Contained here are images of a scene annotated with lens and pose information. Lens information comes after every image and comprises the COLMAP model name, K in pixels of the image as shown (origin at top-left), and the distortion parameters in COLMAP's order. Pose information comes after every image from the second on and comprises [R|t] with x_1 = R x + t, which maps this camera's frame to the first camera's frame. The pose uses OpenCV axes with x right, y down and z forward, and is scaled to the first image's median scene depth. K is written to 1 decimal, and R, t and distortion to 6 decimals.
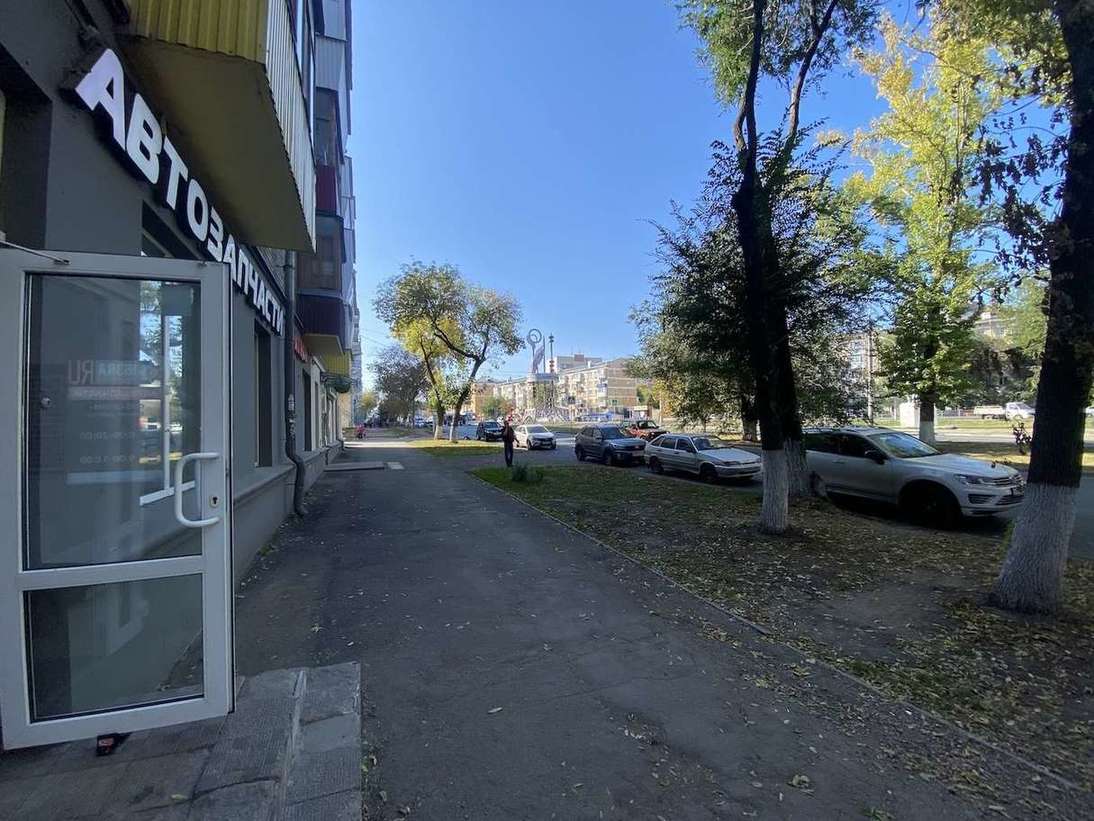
lens RADIAL K [[438.9, 0, 552.1], [0, 438.9, 413.2], [0, 0, 1]] dist [-0.006867, -0.005609]
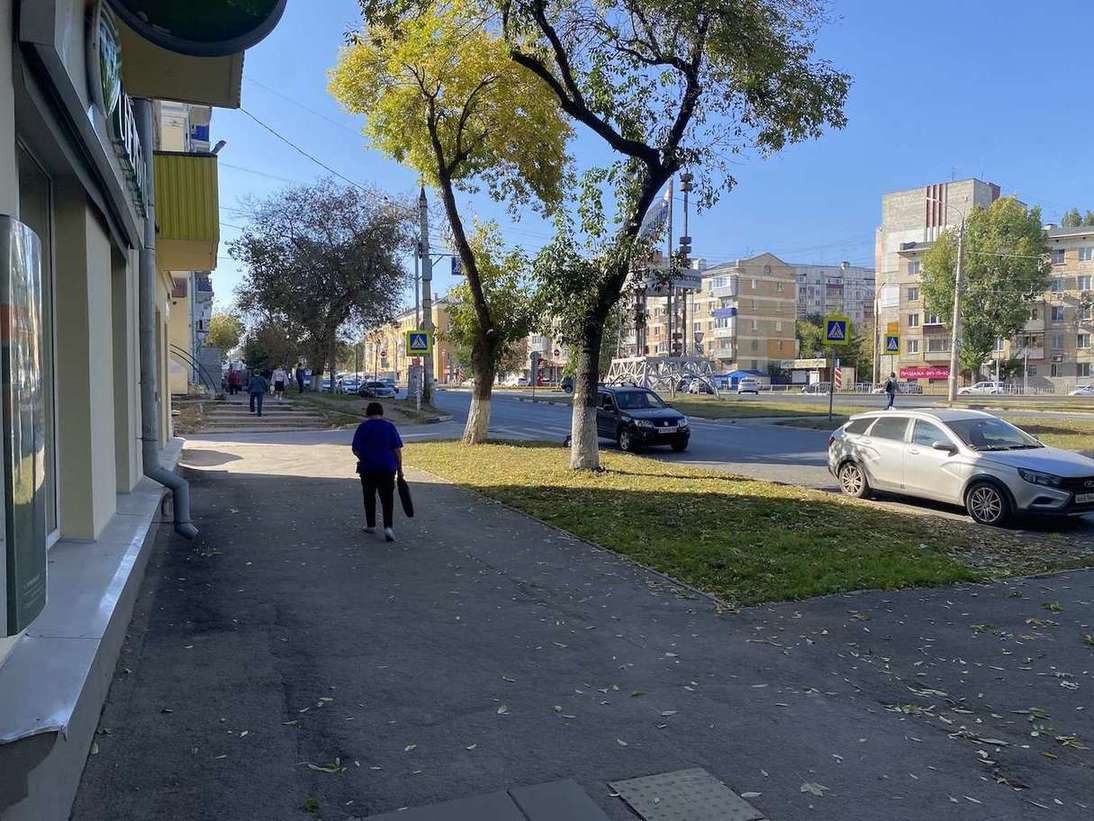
lens RADIAL K [[835.5, 0, 538.6], [0, 835.5, 407.0], [0, 0, 1]] dist [0.003000, 0.013308]
pose [[0.999229, 0.028494, -0.027007, -0.055847], [-0.027277, 0.998642, 0.044381, 0.002292], [0.028234, -0.043611, 0.998650, 0.116692]]
